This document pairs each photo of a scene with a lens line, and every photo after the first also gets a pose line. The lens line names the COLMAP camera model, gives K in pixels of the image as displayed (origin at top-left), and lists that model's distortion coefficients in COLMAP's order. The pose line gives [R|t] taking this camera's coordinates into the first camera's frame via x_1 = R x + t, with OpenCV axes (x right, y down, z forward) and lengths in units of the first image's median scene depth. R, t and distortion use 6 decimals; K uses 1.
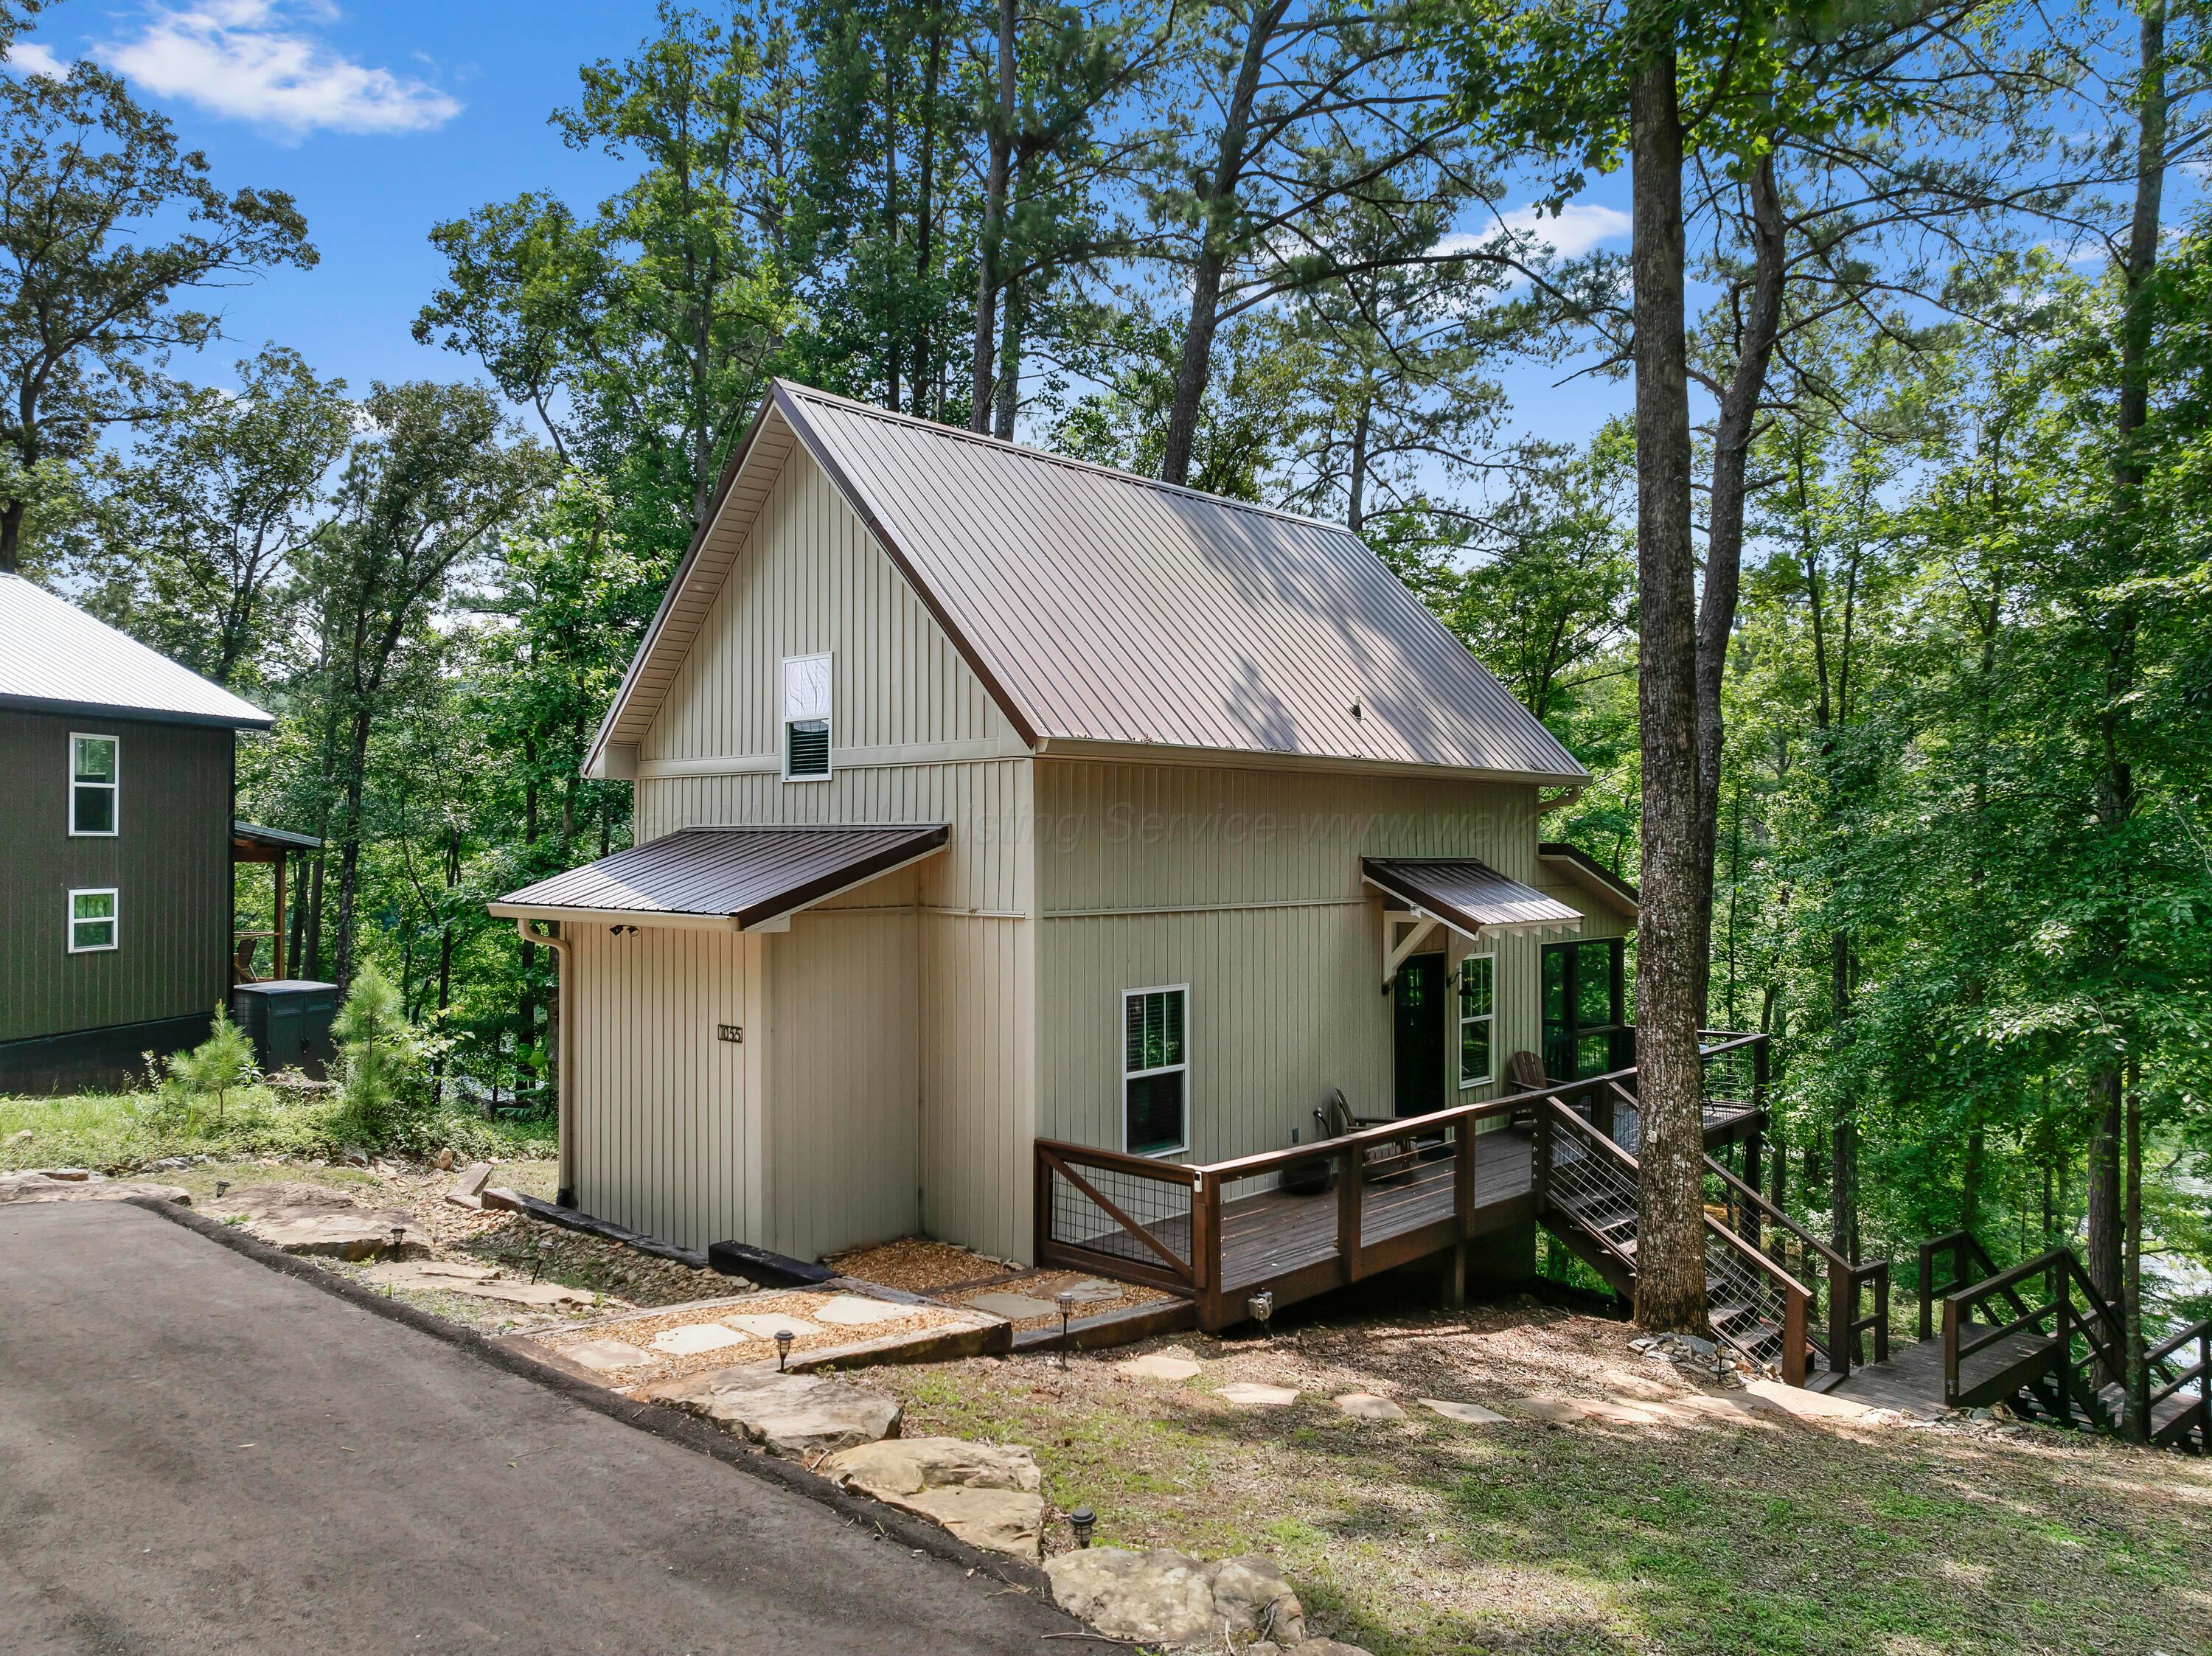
lens RADIAL K [[1553.9, 0, 1116.1], [0, 1553.9, 843.2], [0, 0, 1]] dist [-0.032342, 0.002014]
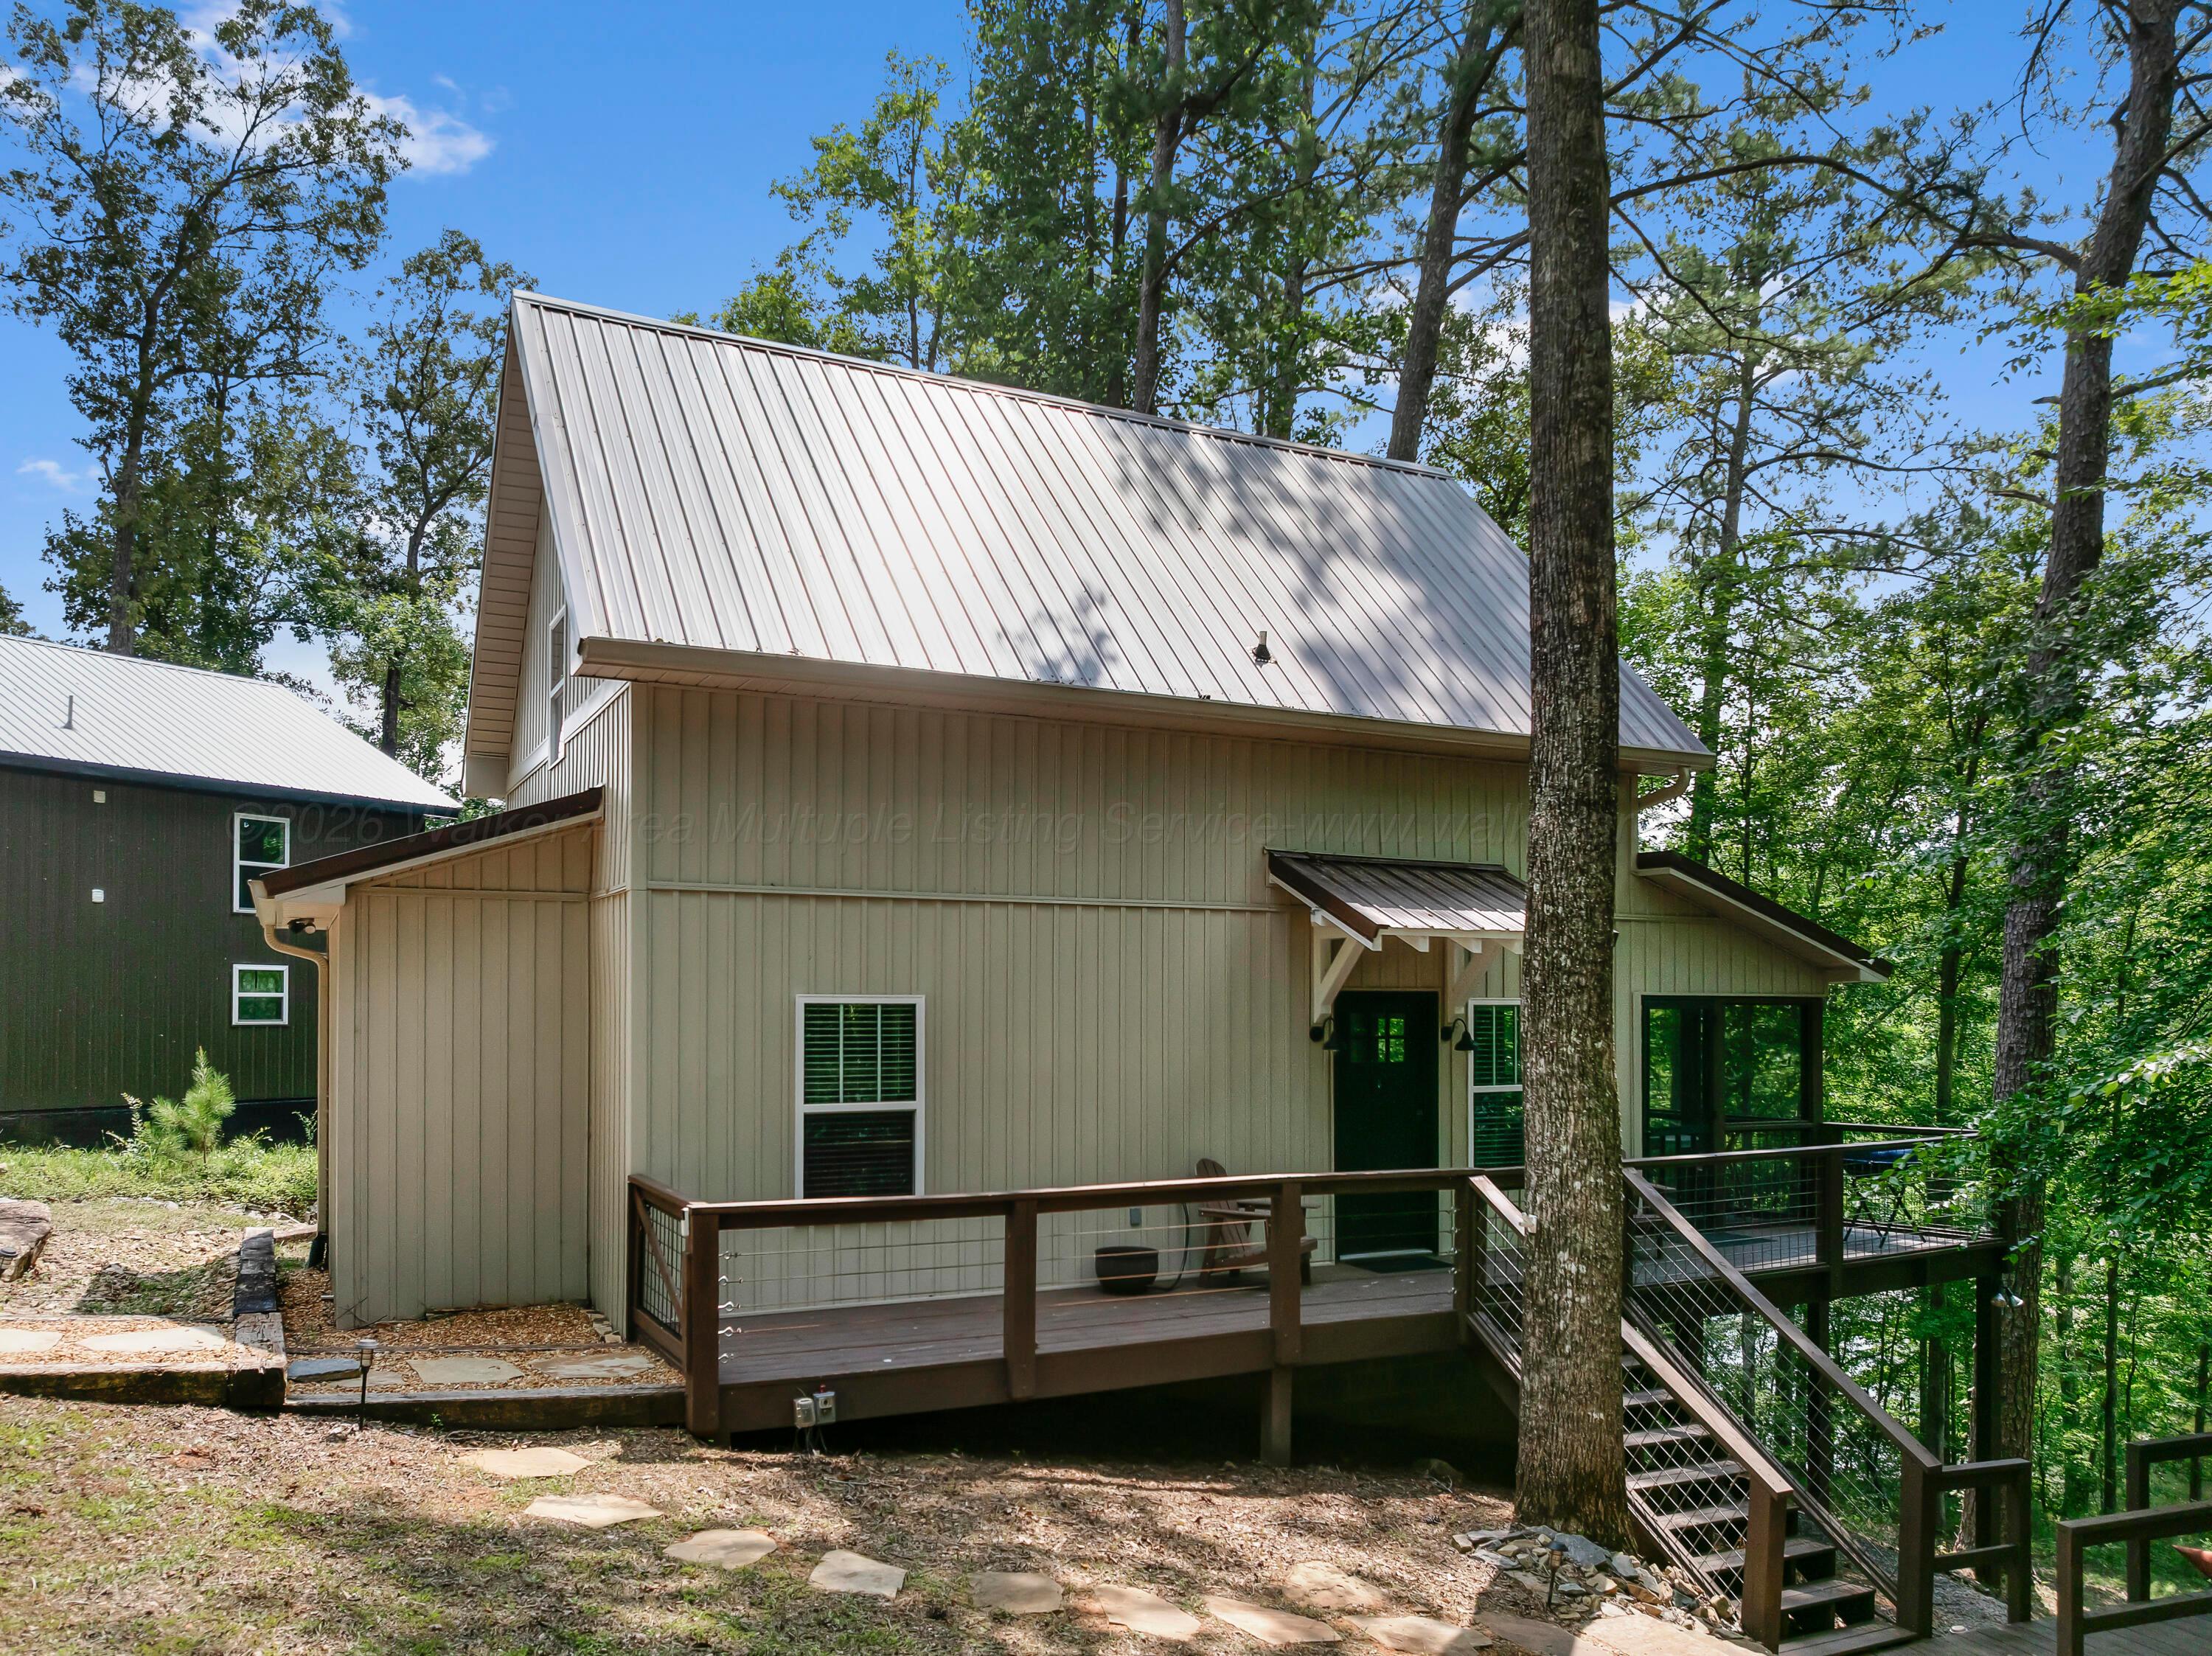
lens RADIAL K [[1618.3, 0, 1104.1], [0, 1618.3, 988.1], [0, 0, 1]] dist [-0.030648, -0.003775]
pose [[0.942518, -0.001751, -0.334151, 0.369571], [-0.001875, 0.999943, -0.010527, 0.089817], [0.334150, 0.010548, 0.942461, 0.274248]]
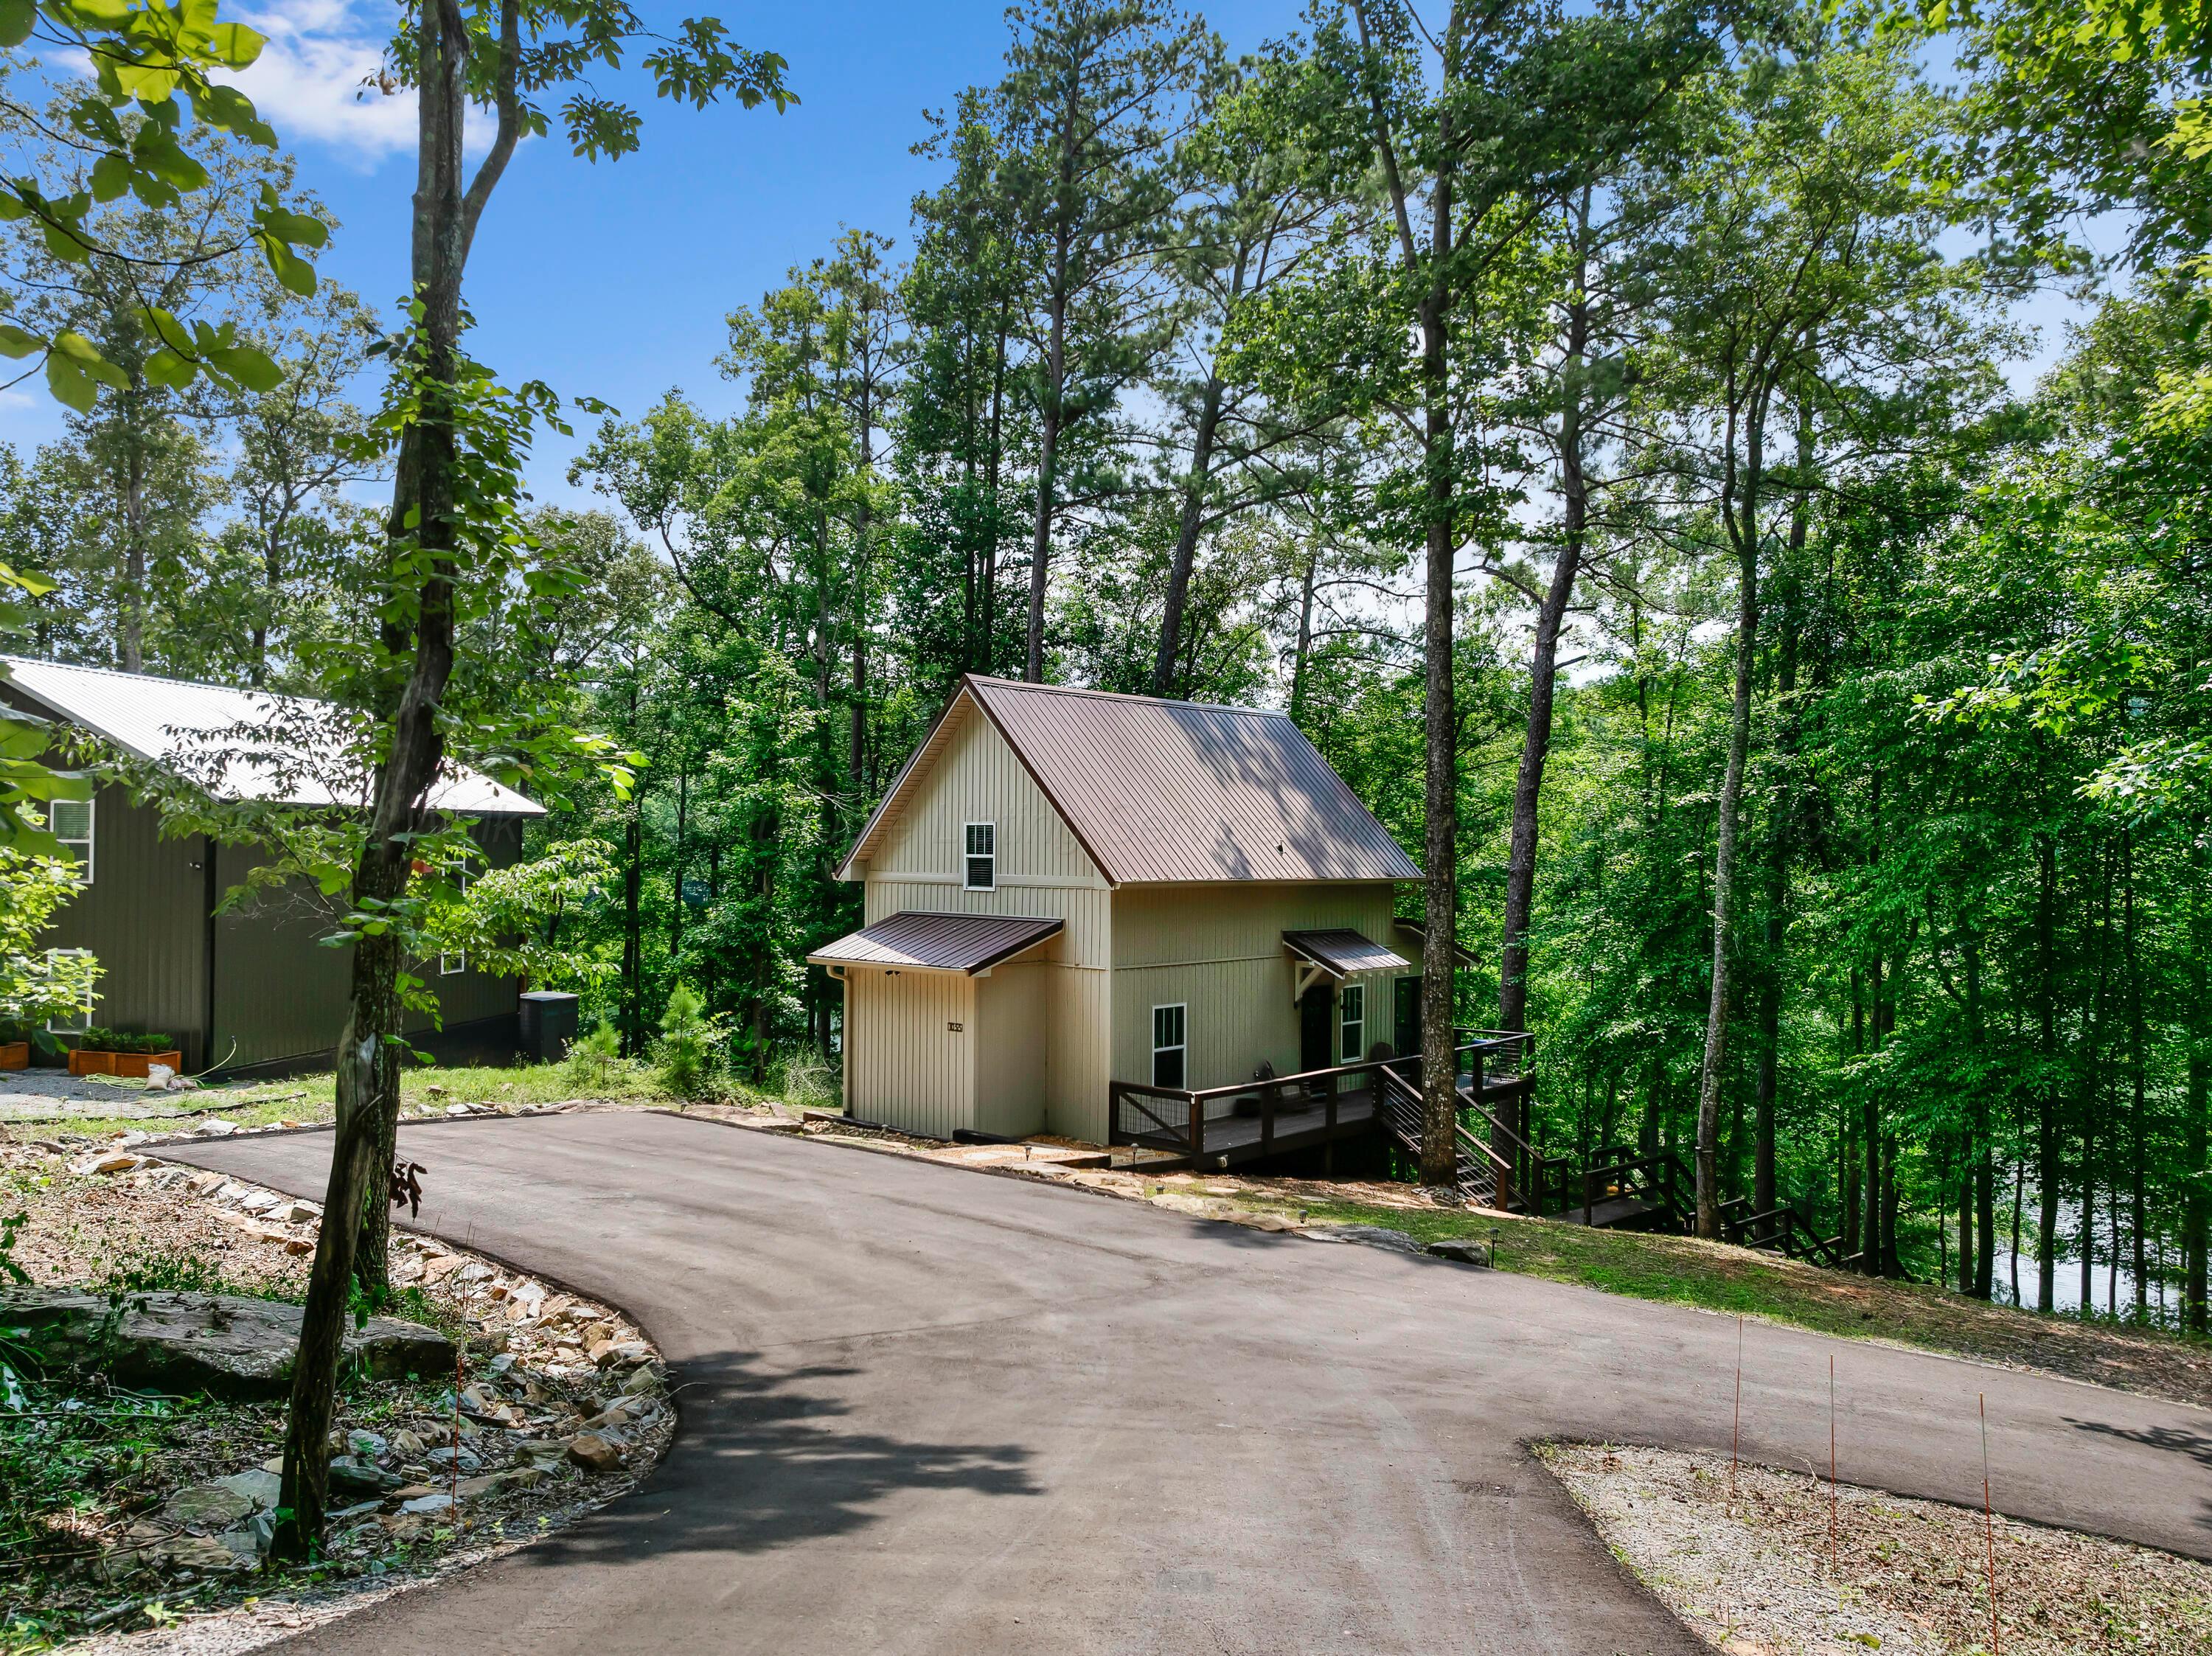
lens RADIAL K [[1553.9, 0, 1116.1], [0, 1553.9, 843.2], [0, 0, 1]] dist [-0.032342, 0.002014]
pose [[0.999809, 0.008667, 0.017532, -0.069335], [-0.008632, 0.999961, -0.002081, -0.092922], [-0.017549, 0.001929, 0.999844, -0.835547]]
